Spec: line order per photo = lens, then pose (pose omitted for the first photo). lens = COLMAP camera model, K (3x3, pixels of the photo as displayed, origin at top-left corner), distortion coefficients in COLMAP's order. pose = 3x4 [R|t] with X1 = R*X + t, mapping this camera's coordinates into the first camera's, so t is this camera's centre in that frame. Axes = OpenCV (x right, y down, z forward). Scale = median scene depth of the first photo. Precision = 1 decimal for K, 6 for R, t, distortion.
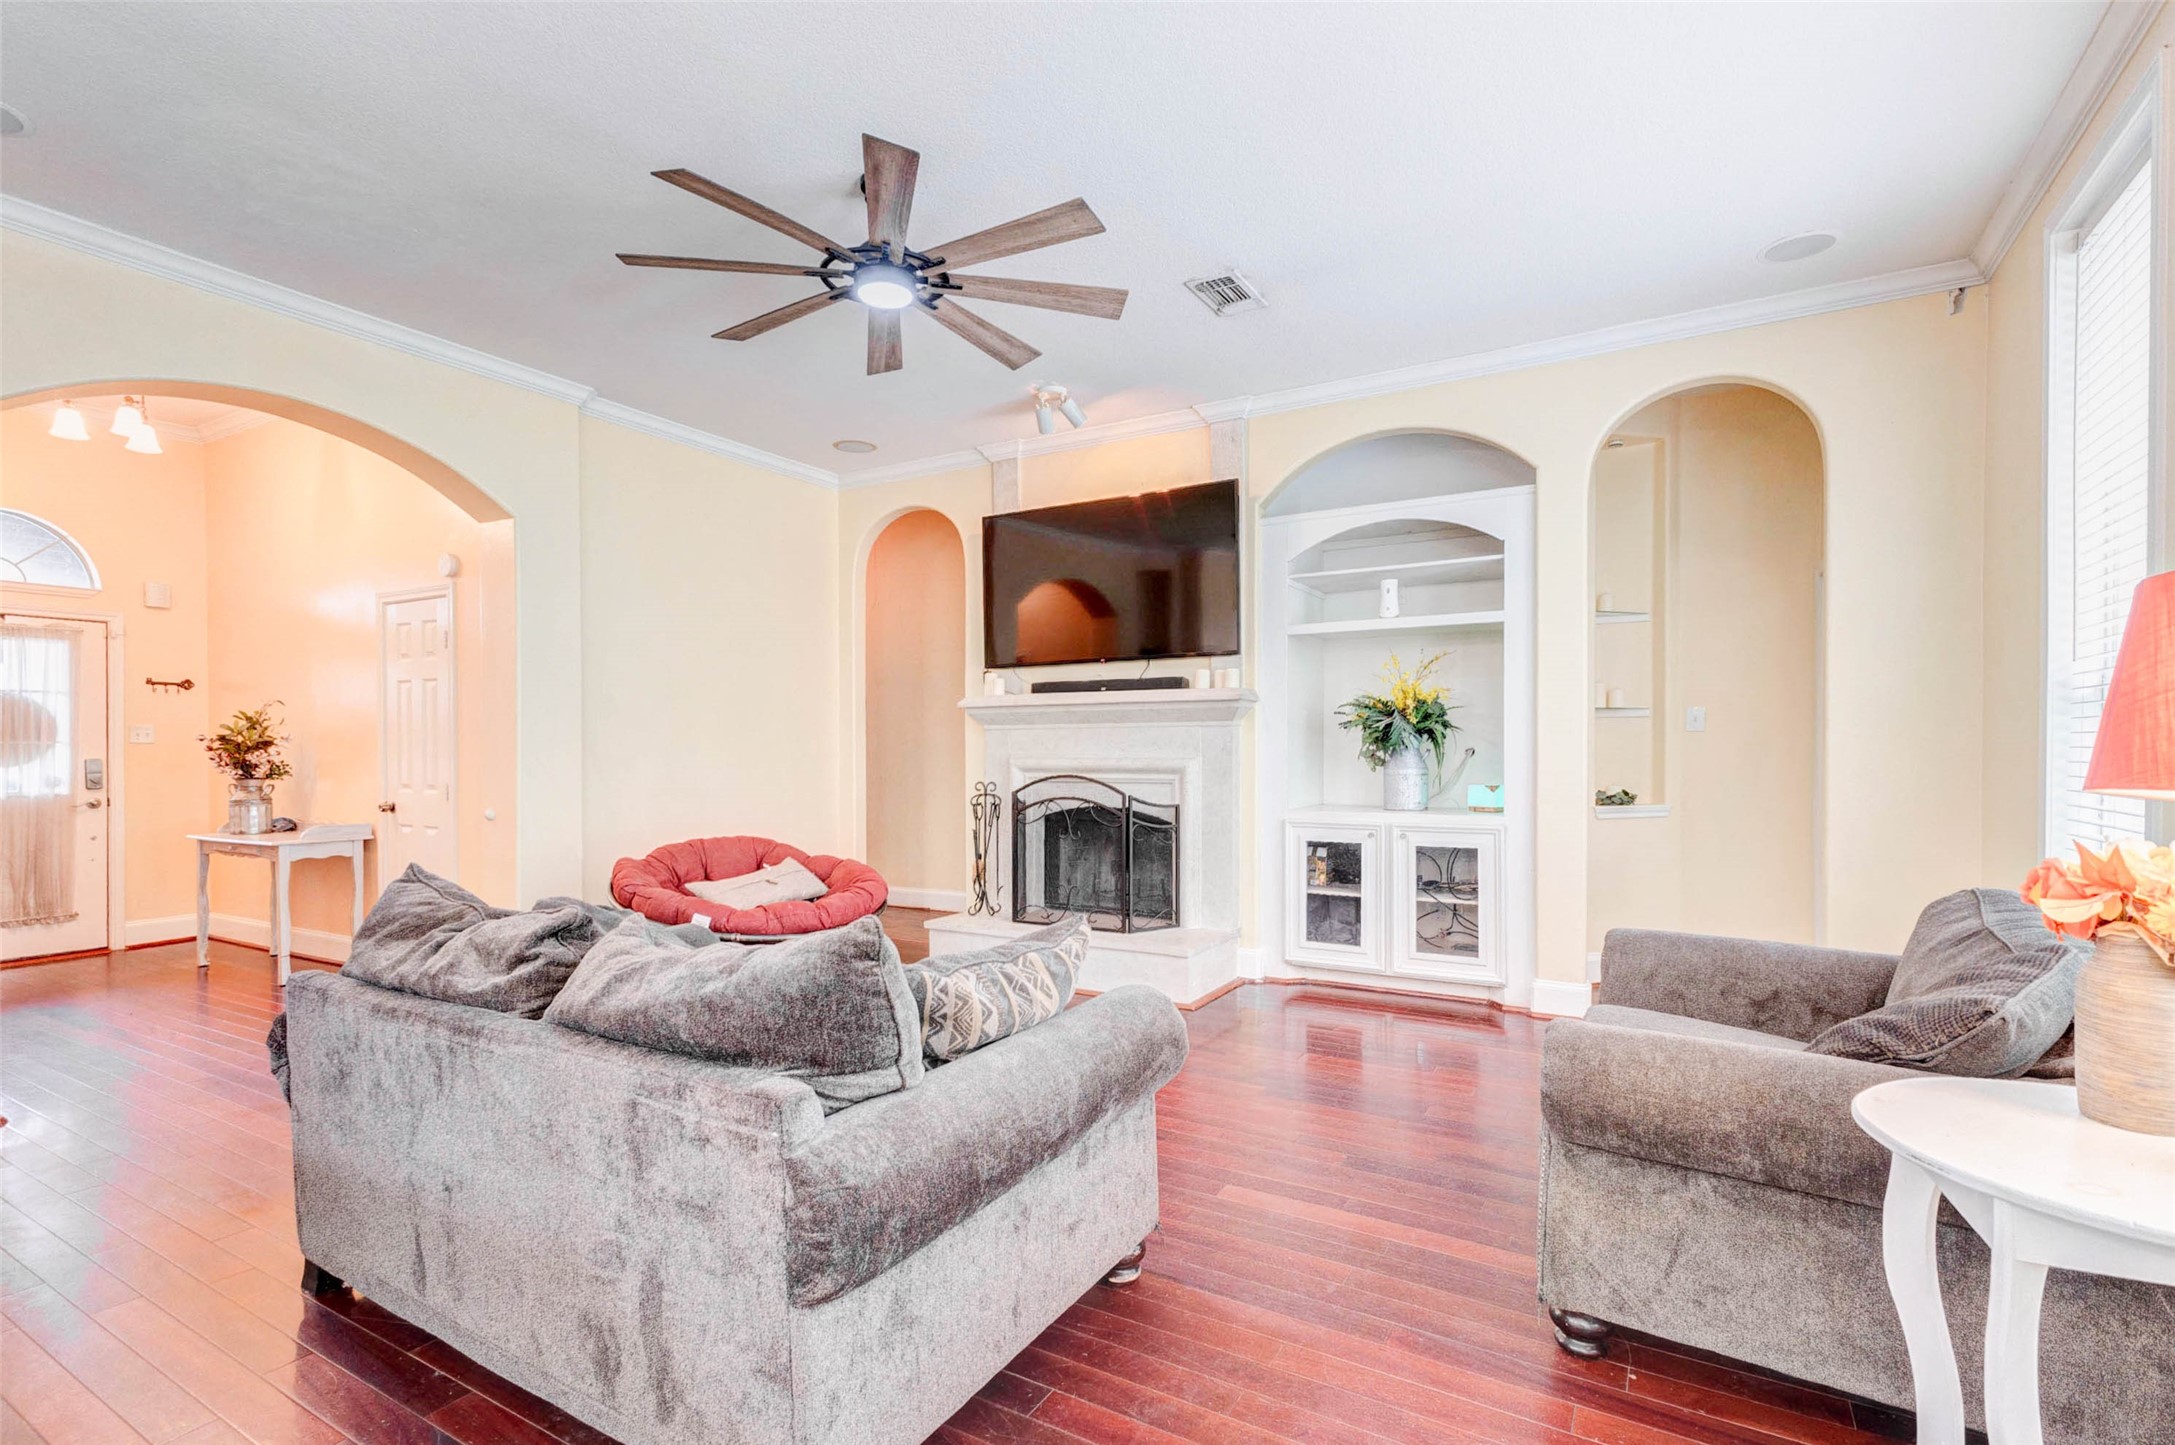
lens RADIAL K [[971.9, 0, 1086.4], [0, 971.9, 755.3], [0, 0, 1]] dist [0.022439, 0.000099]
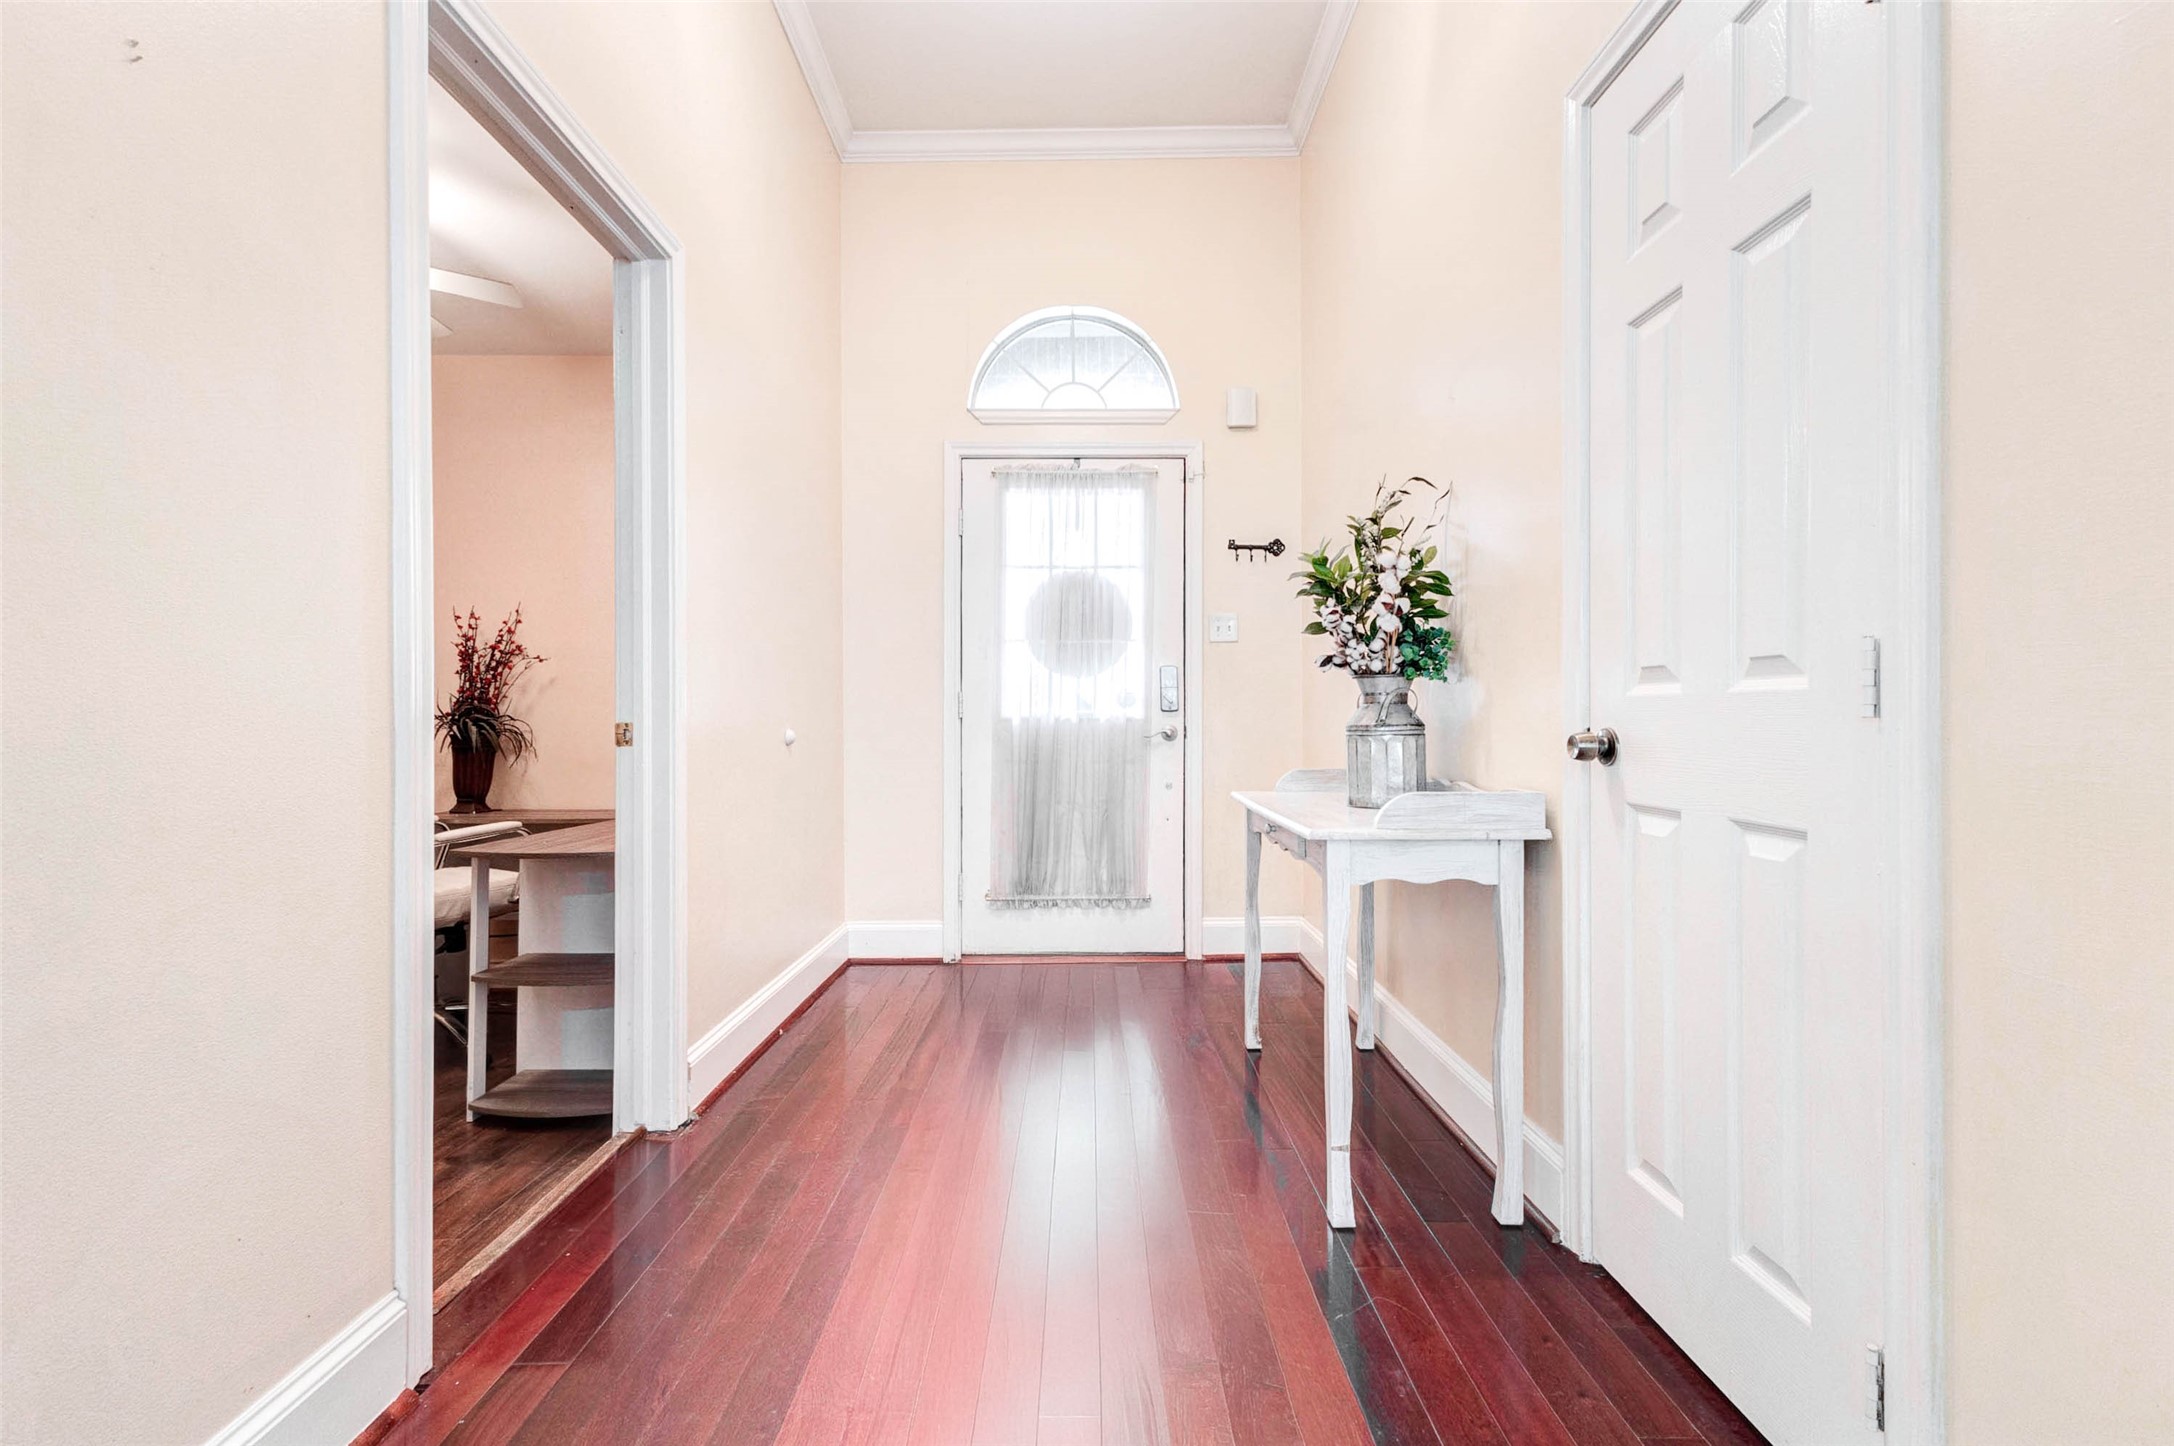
lens RADIAL K [[980.4, 0, 1084.9], [0, 980.4, 718.0], [0, 0, 1]] dist [0.002927, 0.000157]
pose [[0.501329, -0.000100, -0.865257, -0.475799], [-0.004270, 0.999988, -0.002590, 0.041237], [0.865246, 0.004992, 0.501322, 0.641517]]
